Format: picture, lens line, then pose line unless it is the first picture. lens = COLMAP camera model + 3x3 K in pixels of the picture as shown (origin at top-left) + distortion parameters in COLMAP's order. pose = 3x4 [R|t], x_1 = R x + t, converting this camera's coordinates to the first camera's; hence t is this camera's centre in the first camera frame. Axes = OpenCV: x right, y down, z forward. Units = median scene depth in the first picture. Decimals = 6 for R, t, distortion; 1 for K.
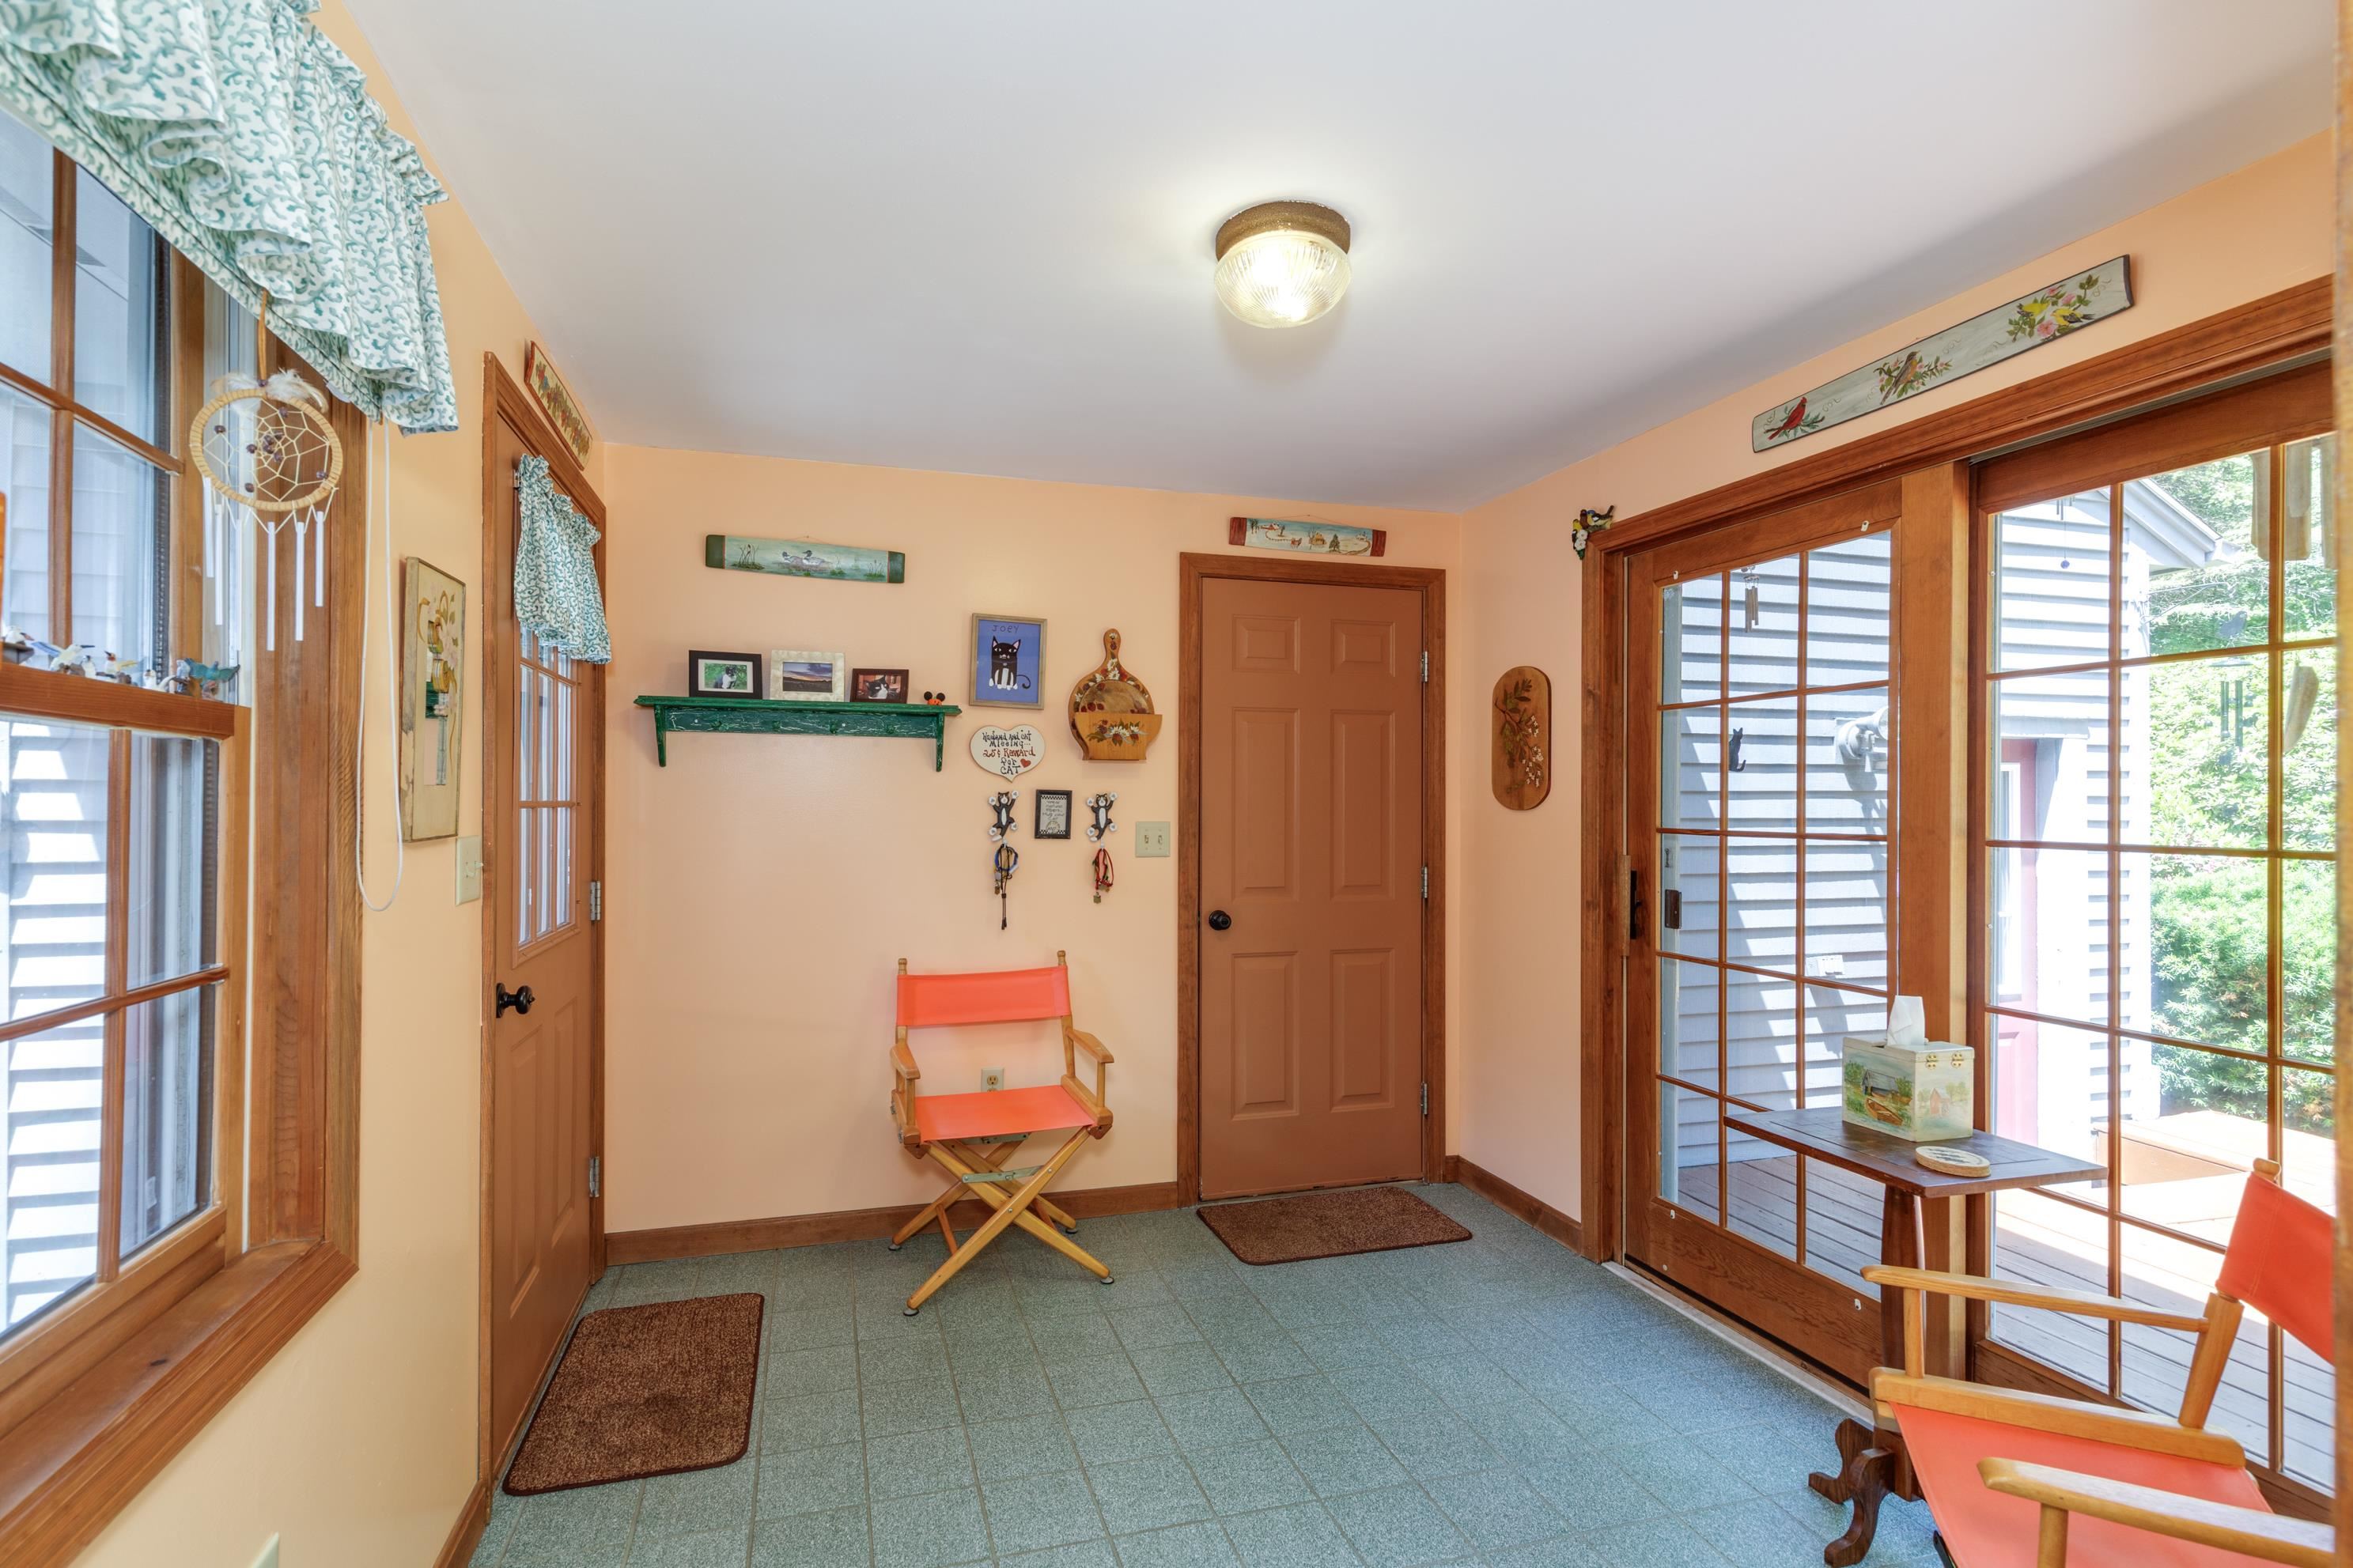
lens RADIAL K [[1206.7, 0, 1144.7], [0, 1206.7, 805.8], [0, 0, 1]] dist [0.016231, -0.000085]
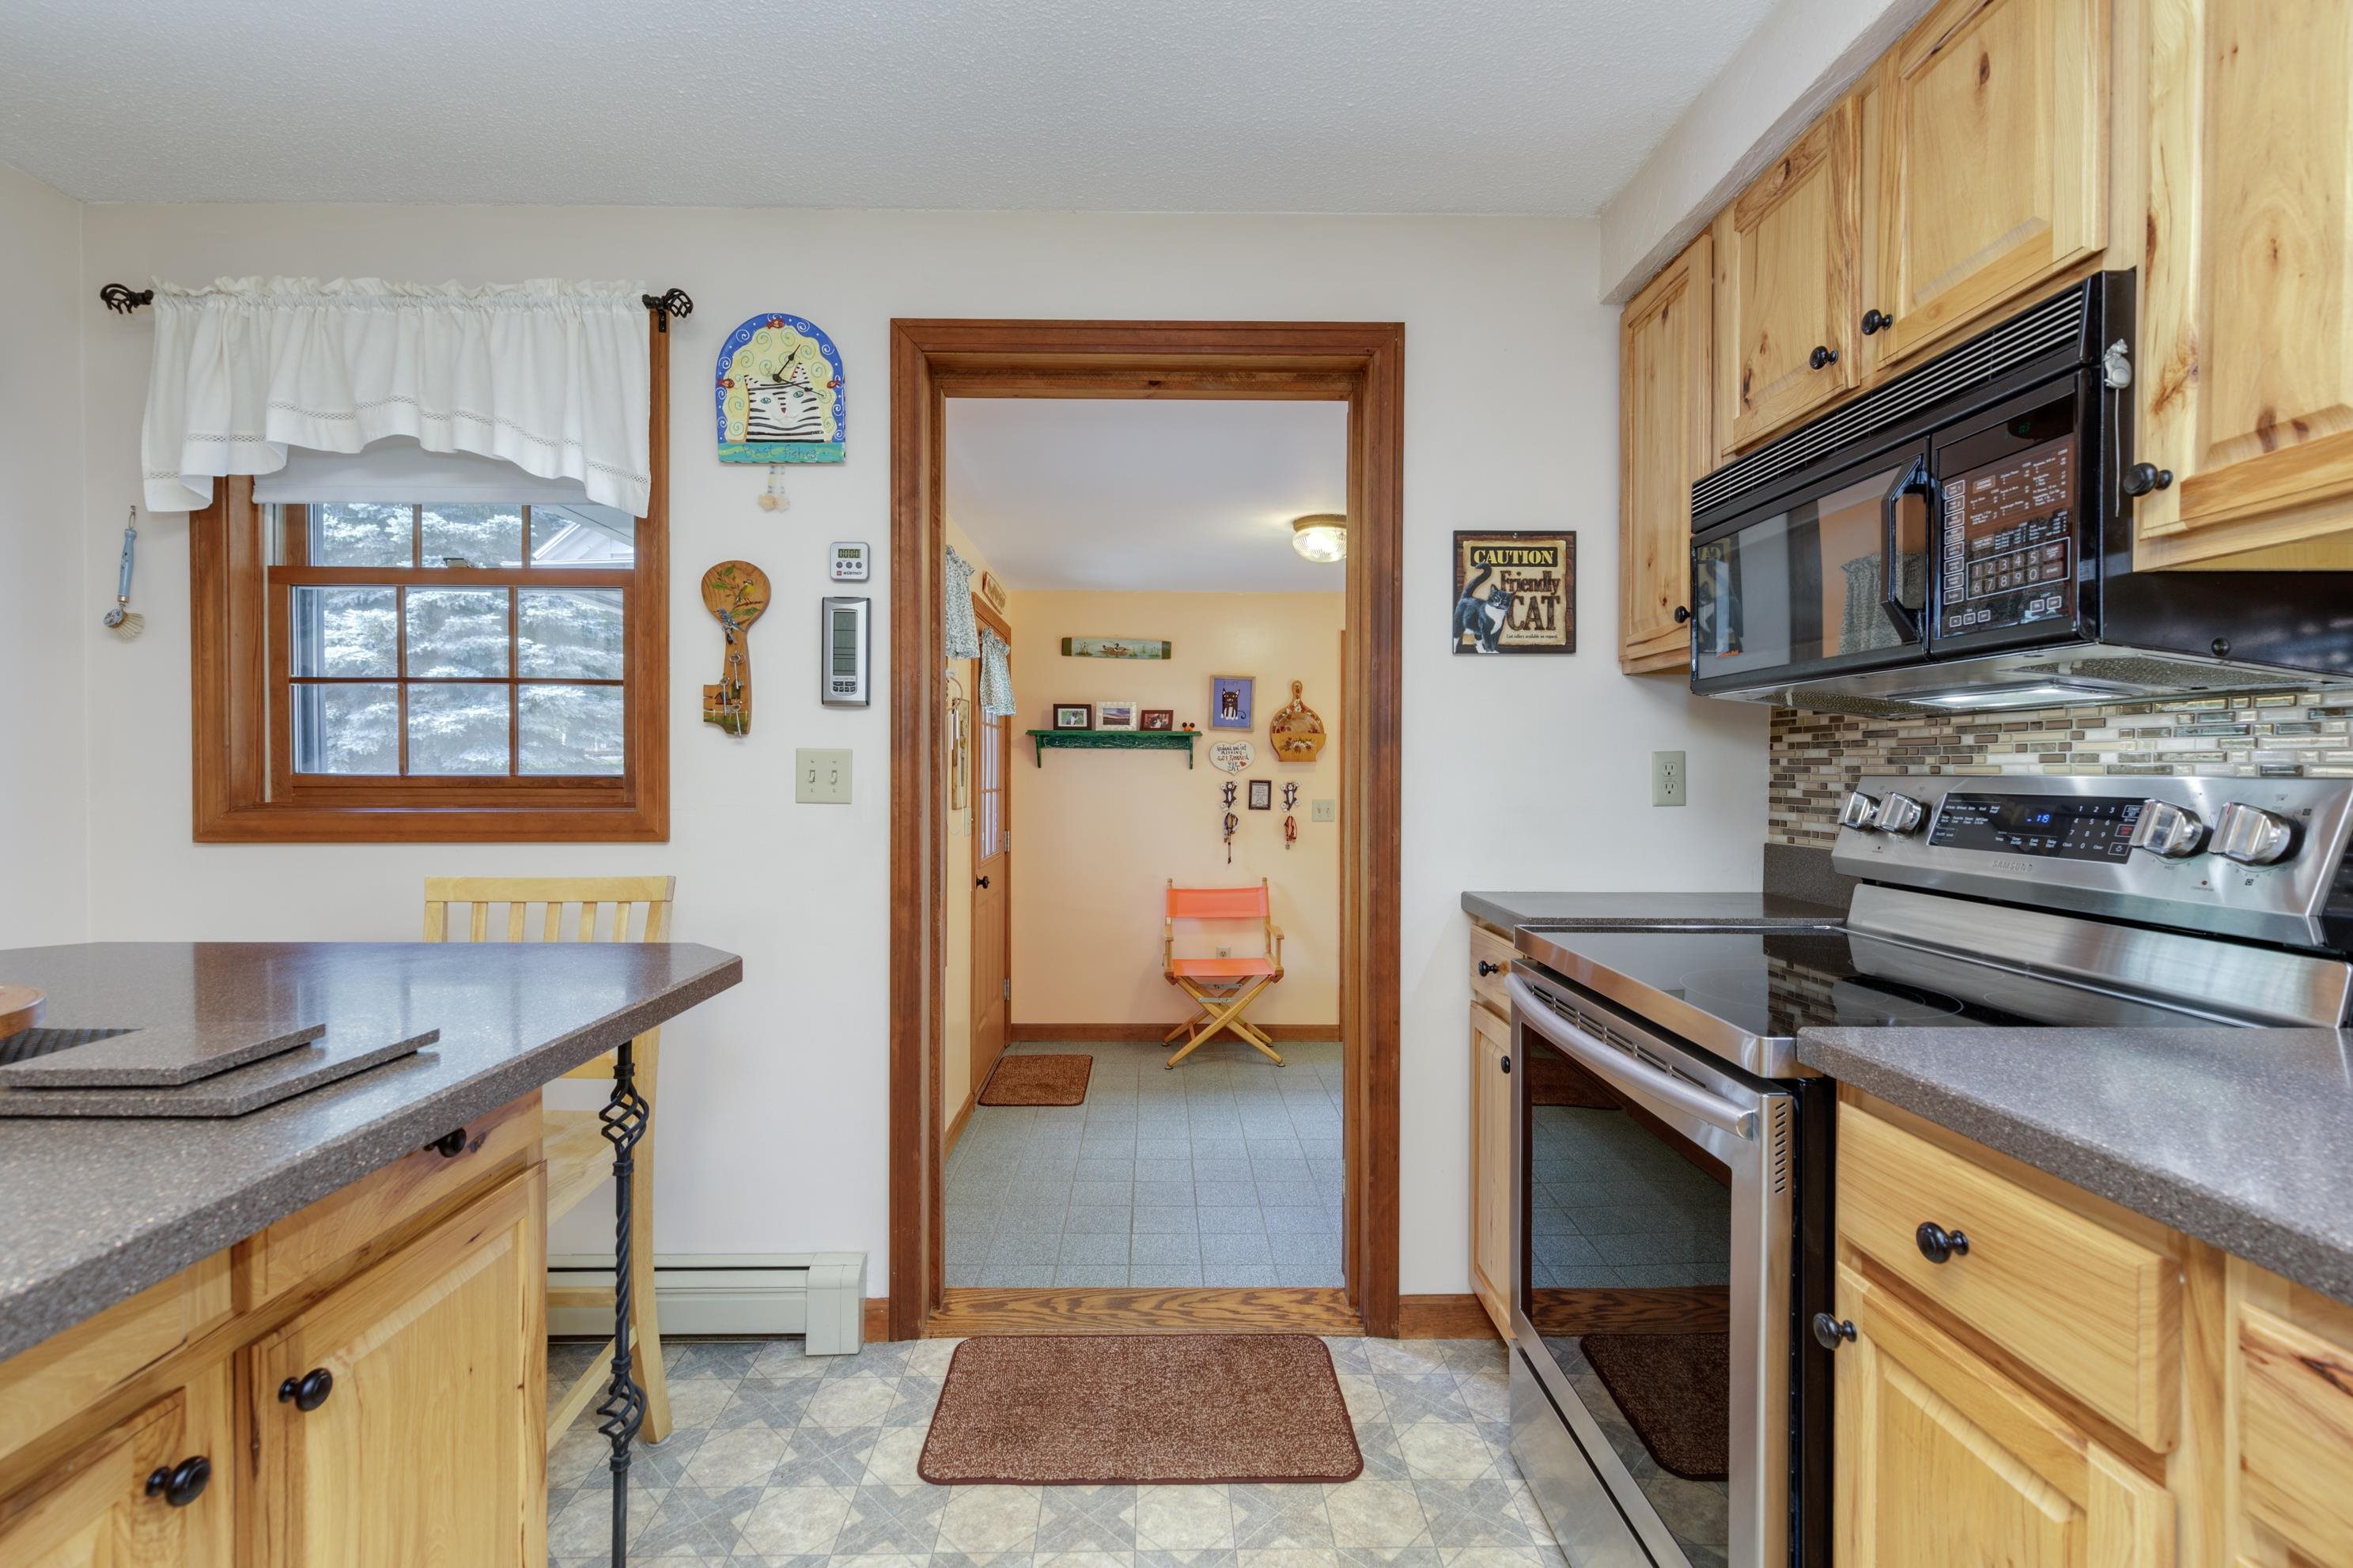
lens RADIAL K [[1069.3, 0, 1157.4], [0, 1069.3, 779.9], [0, 0, 1]] dist [0.011522, 0.001420]
pose [[0.968631, -0.000884, -0.248502, 0.159657], [0.000712, 0.999999, -0.000782, -0.012891], [0.248503, 0.000581, 0.968631, -0.473414]]
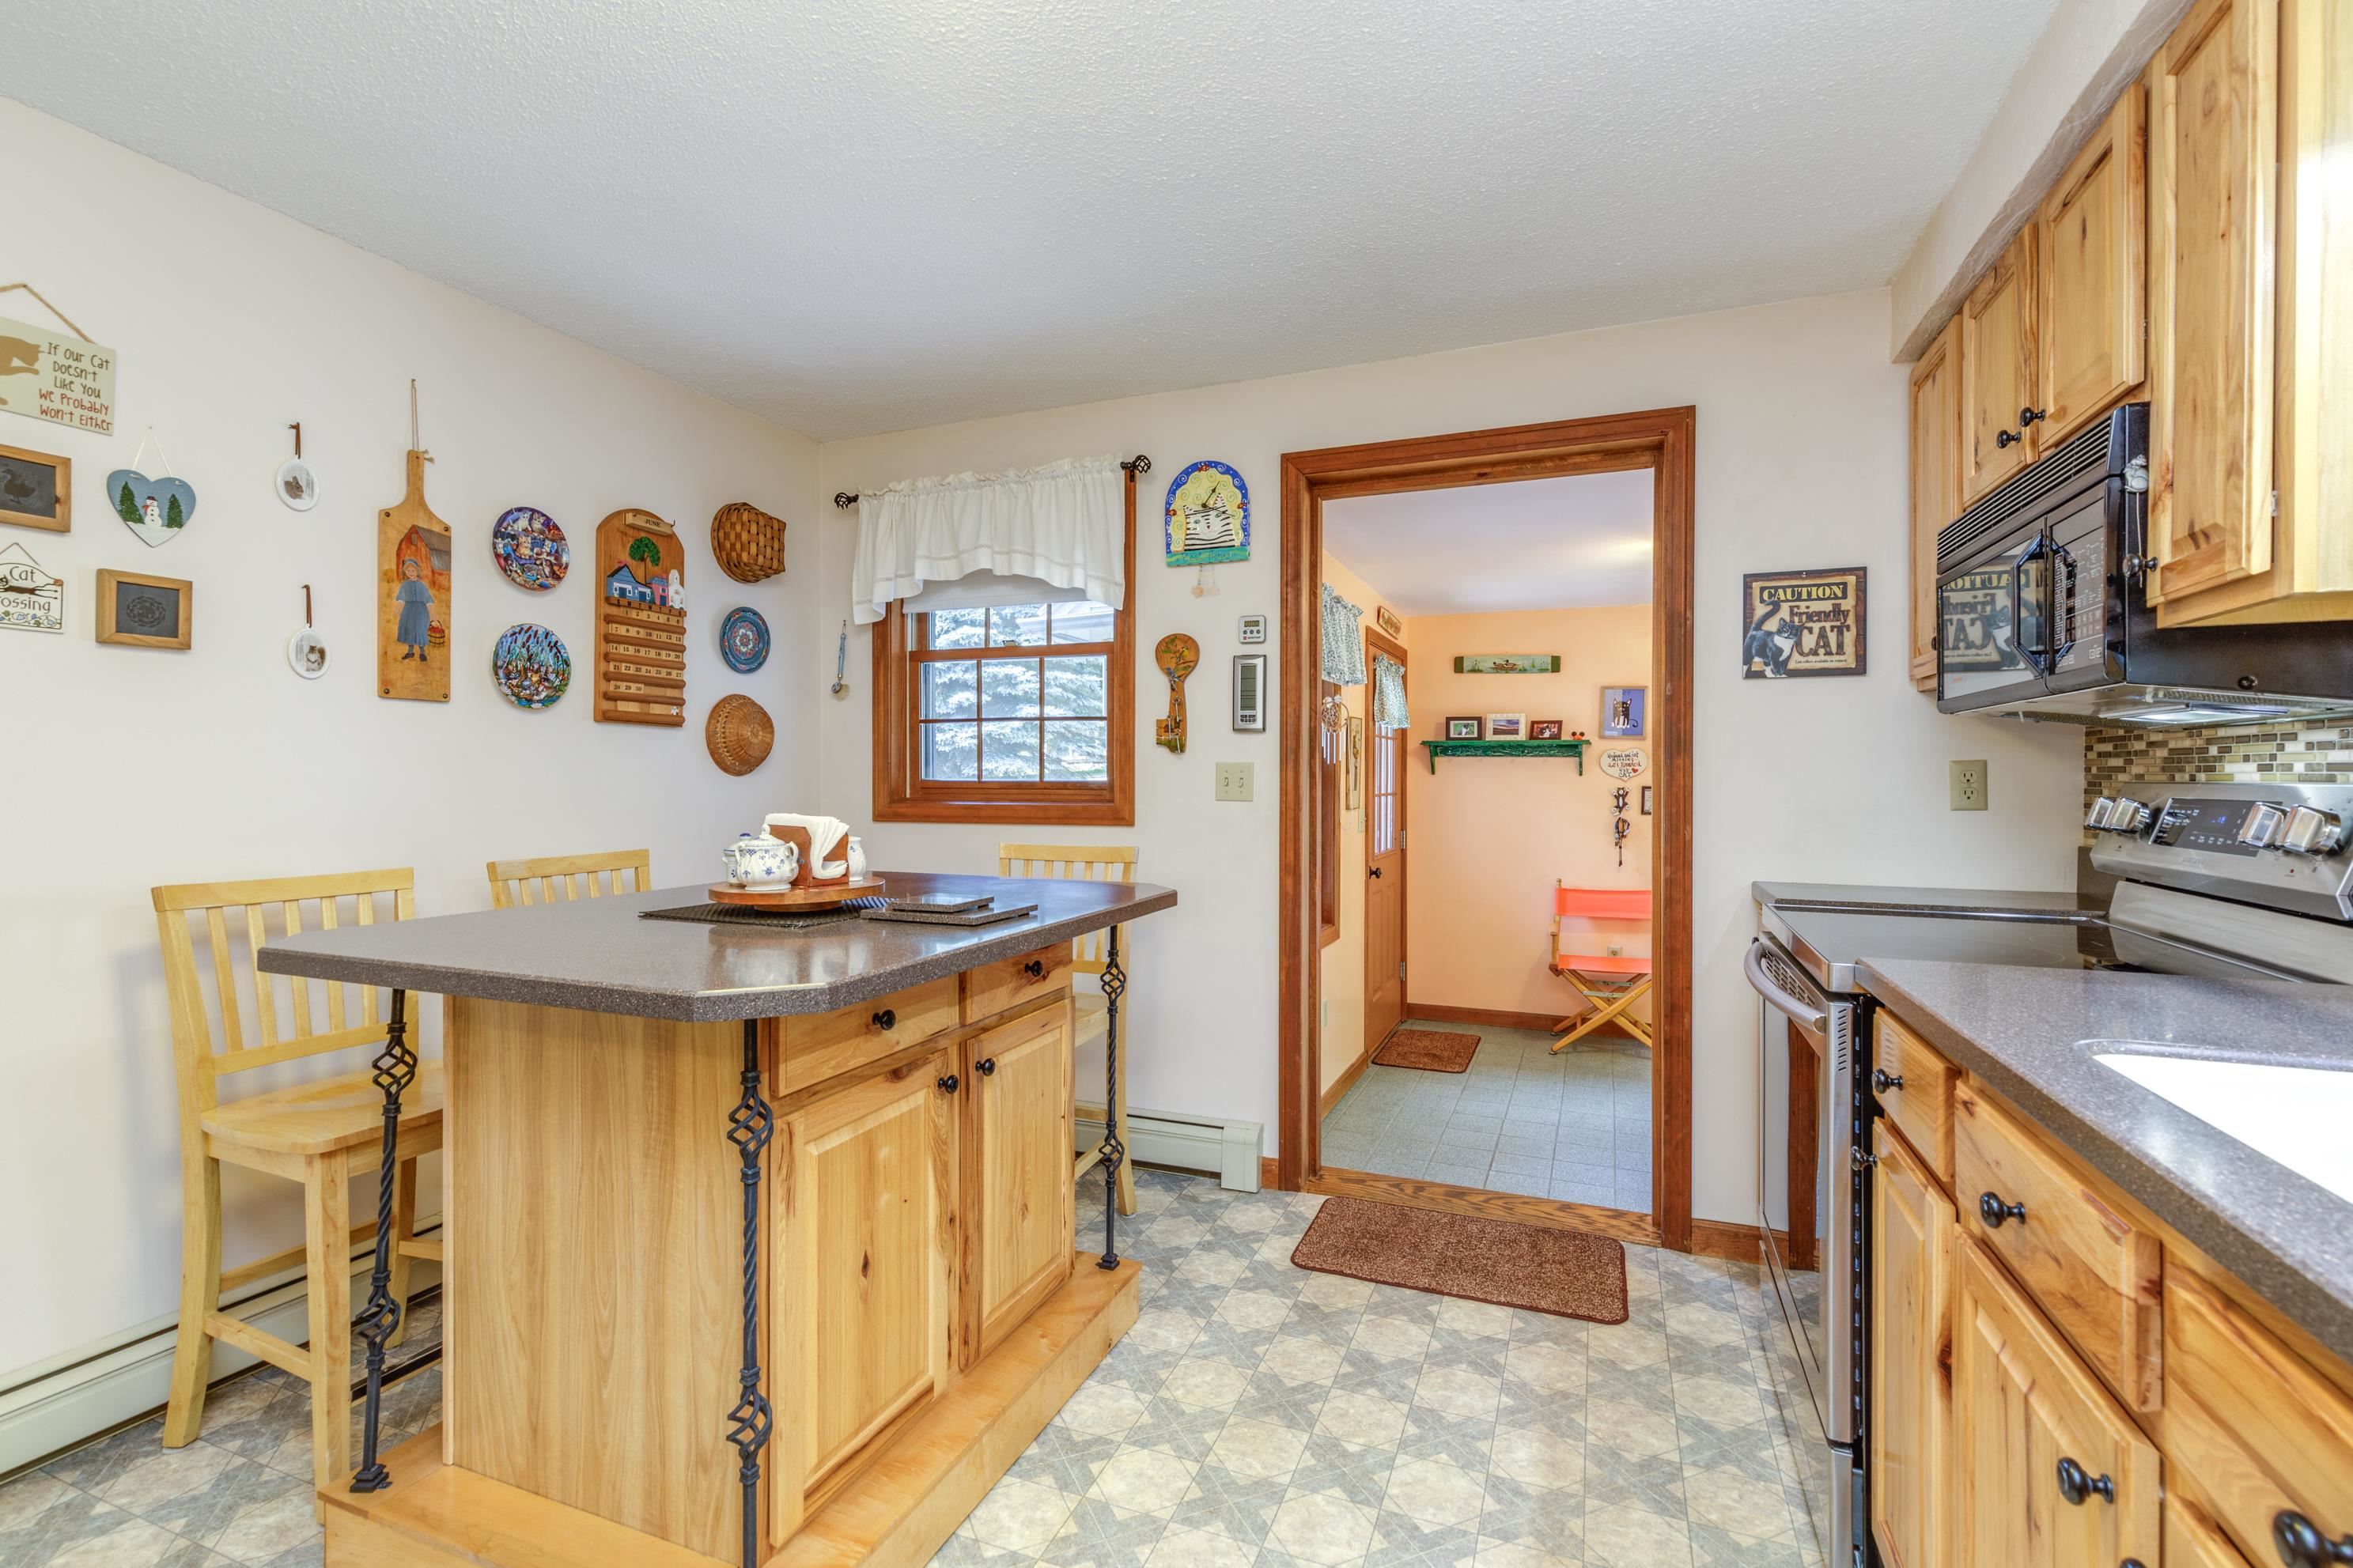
lens RADIAL K [[1069.3, 0, 1206.0], [0, 1069.3, 767.1], [0, 0, 1]] dist [0.011522, 0.001420]
pose [[0.822327, -0.008491, -0.568952, 0.281854], [-0.002220, 0.999833, -0.018129, -0.012006], [0.569011, 0.016171, 0.822171, -0.633072]]
